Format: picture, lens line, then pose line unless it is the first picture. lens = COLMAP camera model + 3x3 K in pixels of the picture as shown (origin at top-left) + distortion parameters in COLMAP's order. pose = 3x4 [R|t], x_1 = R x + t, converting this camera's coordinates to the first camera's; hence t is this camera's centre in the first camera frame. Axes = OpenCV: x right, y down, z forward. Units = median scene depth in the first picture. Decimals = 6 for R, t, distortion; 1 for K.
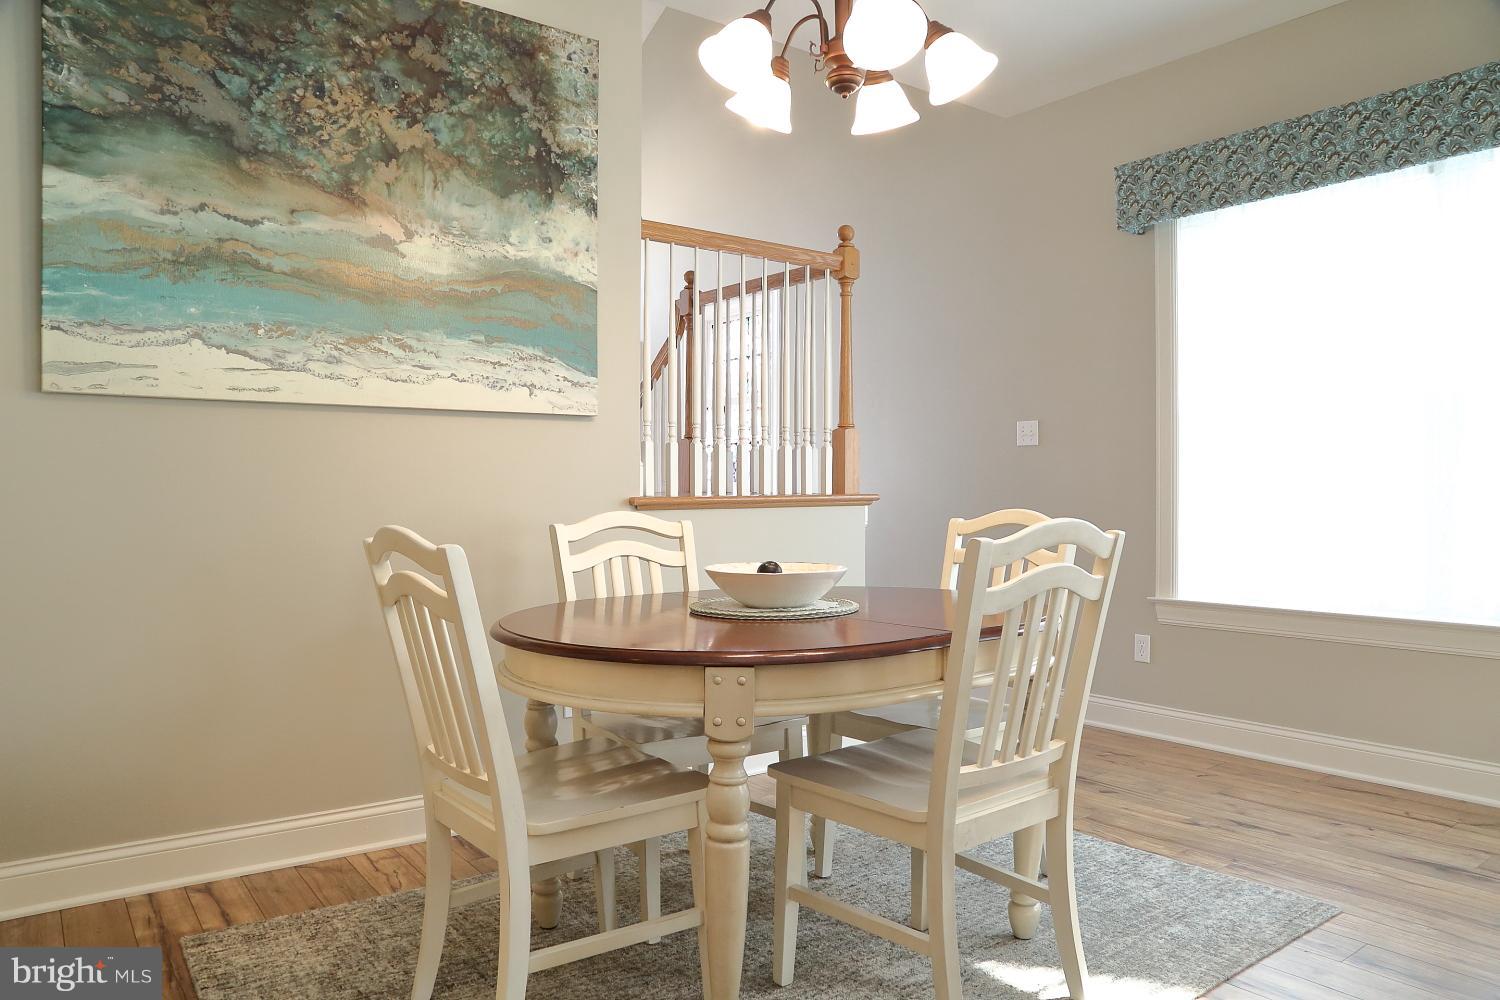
lens RADIAL K [[1018.2, 0, 765.7], [0, 1018.2, 502.8], [0, 0, 1]] dist [-0.125155, 0.062743]
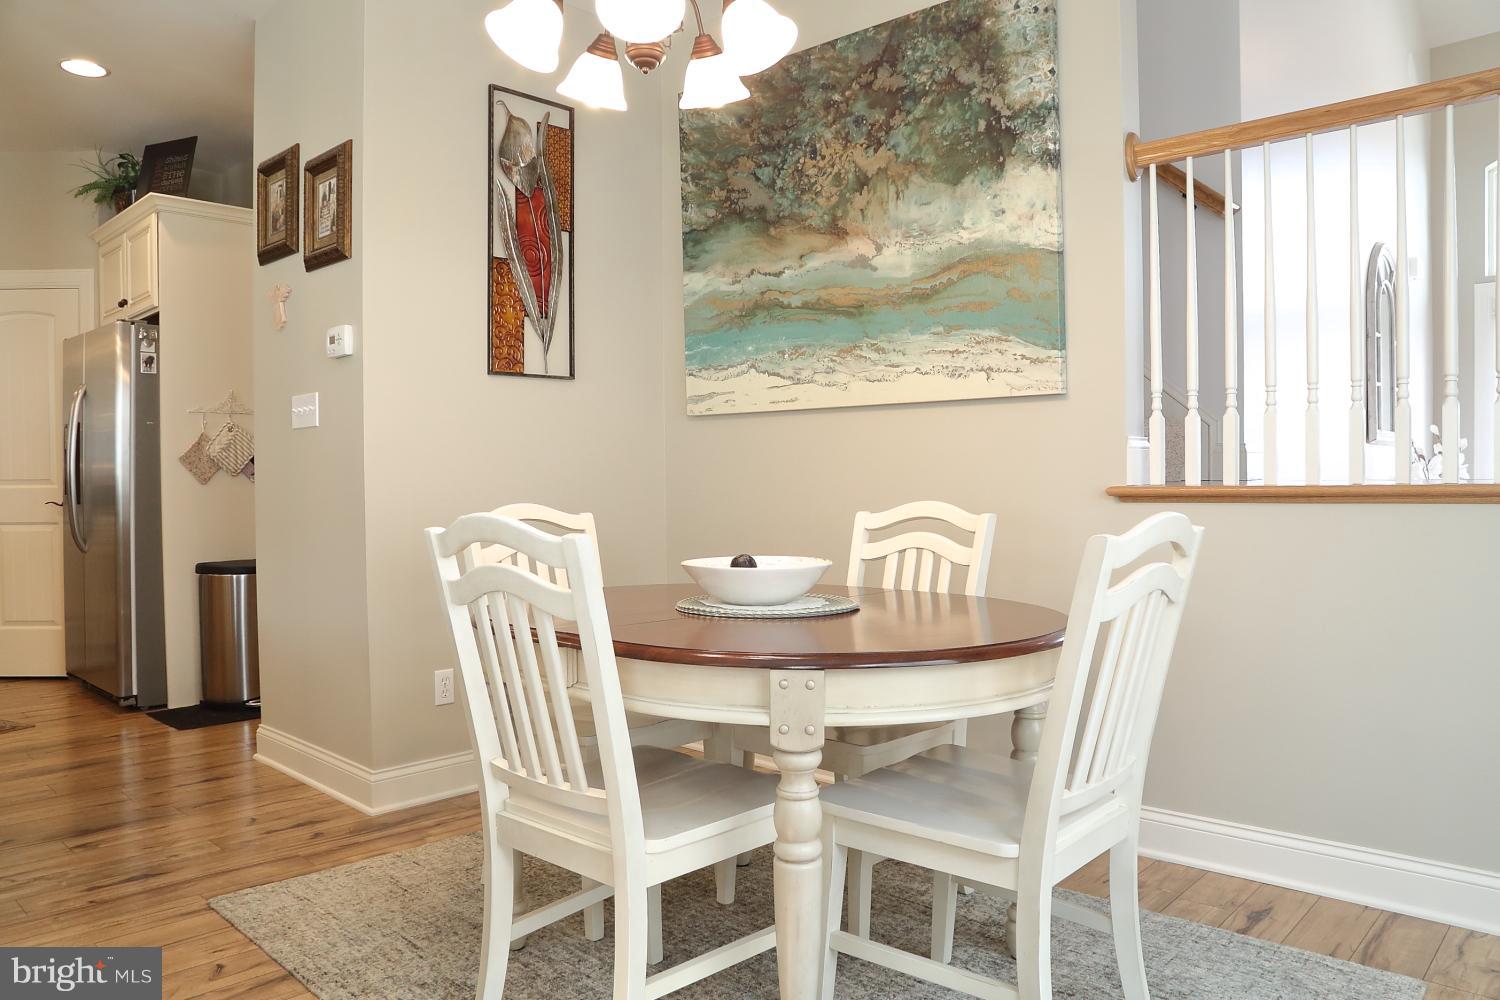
lens RADIAL K [[1018.2, 0, 752.7], [0, 1018.2, 506.6], [0, 0, 1]] dist [-0.125155, 0.062743]
pose [[0.175293, 0.026428, -0.984162, 0.751300], [-0.007999, 0.999645, 0.025419, -0.008897], [0.984484, 0.003417, 0.175442, 0.679356]]
